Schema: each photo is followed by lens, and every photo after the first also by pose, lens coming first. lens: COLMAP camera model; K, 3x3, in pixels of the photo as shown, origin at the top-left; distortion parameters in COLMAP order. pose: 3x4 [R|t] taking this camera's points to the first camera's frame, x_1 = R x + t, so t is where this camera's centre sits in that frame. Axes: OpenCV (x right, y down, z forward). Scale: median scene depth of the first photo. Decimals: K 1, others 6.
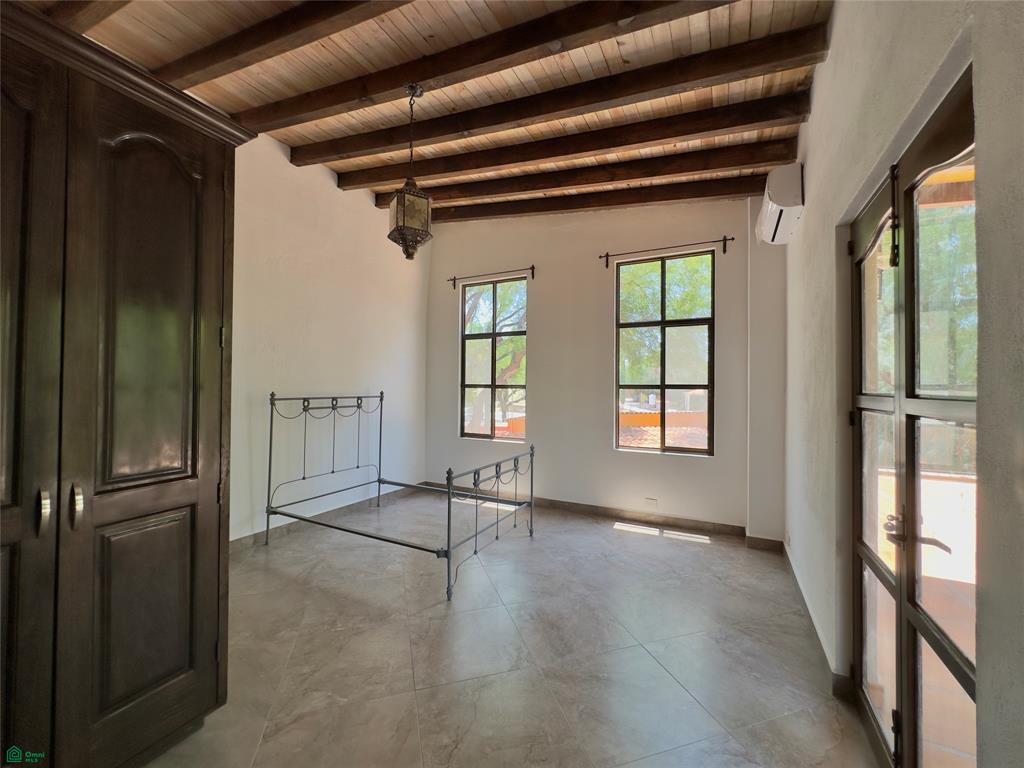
lens RADIAL K [[410.5, 0, 512.0], [0, 410.5, 384.0], [0, 0, 1]] dist [-0.003890, 0.000726]
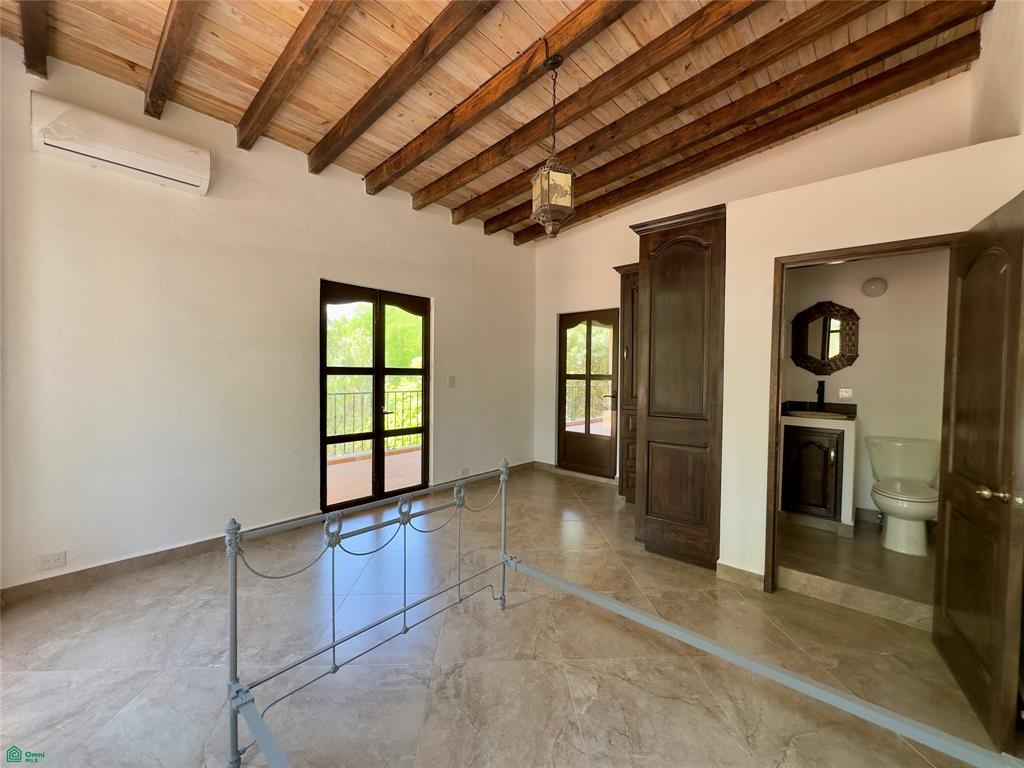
lens RADIAL K [[410.5, 0, 512.0], [0, 410.5, 384.0], [0, 0, 1]] dist [-0.003890, 0.000726]
pose [[-0.969185, -0.025143, 0.245047, -0.289955], [-0.020467, 0.999557, 0.021608, 0.023014], [-0.245481, 0.015926, -0.969270, 1.417847]]
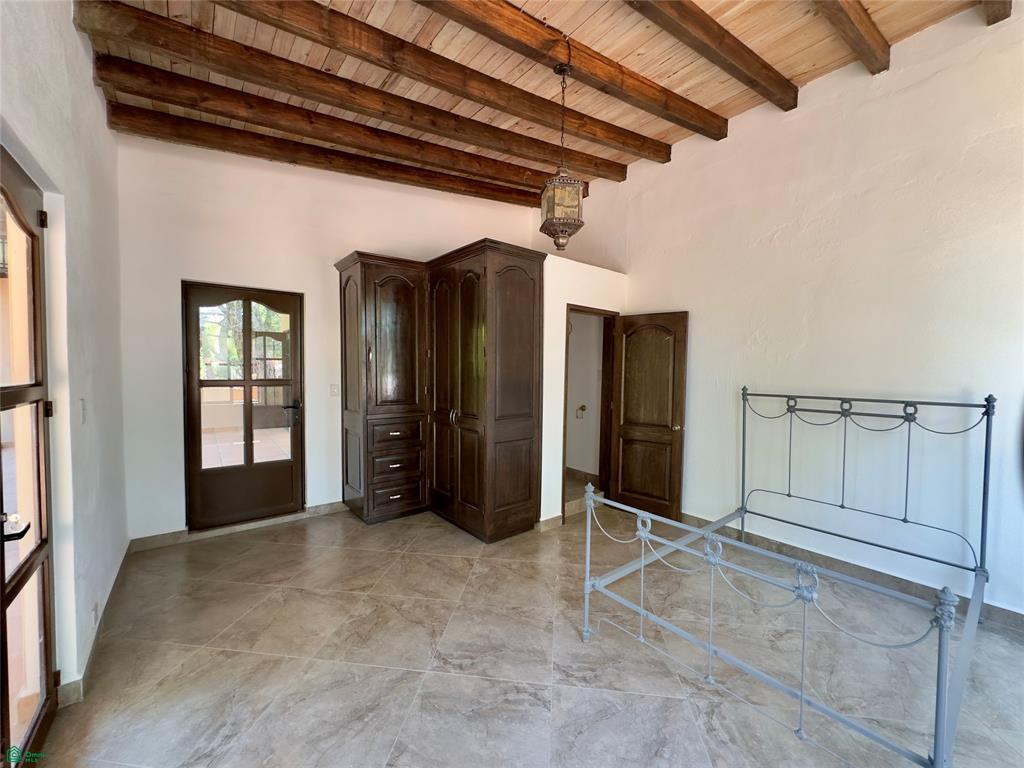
lens RADIAL K [[410.5, 0, 512.0], [0, 410.5, 384.0], [0, 0, 1]] dist [-0.003890, 0.000726]
pose [[-0.405742, 0.021617, -0.913732, 0.497429], [-0.008116, 0.999596, 0.027252, -0.006959], [0.913952, 0.018473, -0.405403, 0.920335]]
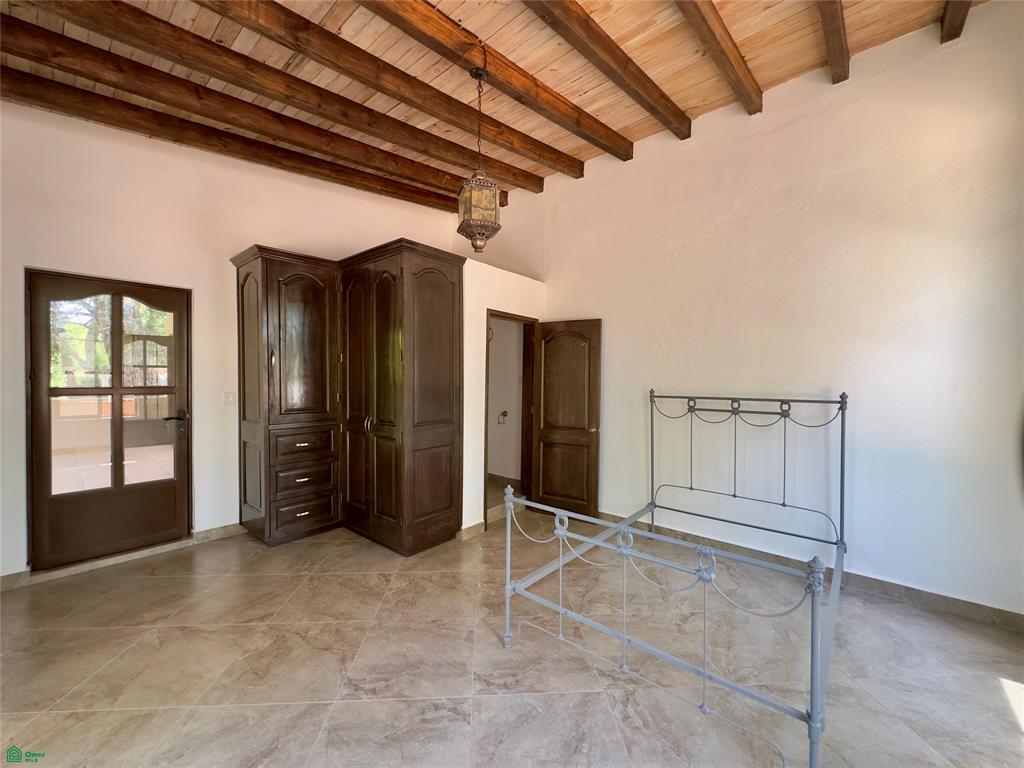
lens RADIAL K [[410.5, 0, 512.0], [0, 410.5, 384.0], [0, 0, 1]] dist [-0.003890, 0.000726]
pose [[-0.231022, 0.003920, -0.972941, 0.485219], [-0.001769, 0.999989, 0.004449, 0.003675], [0.972947, 0.002748, -0.231013, 0.925336]]
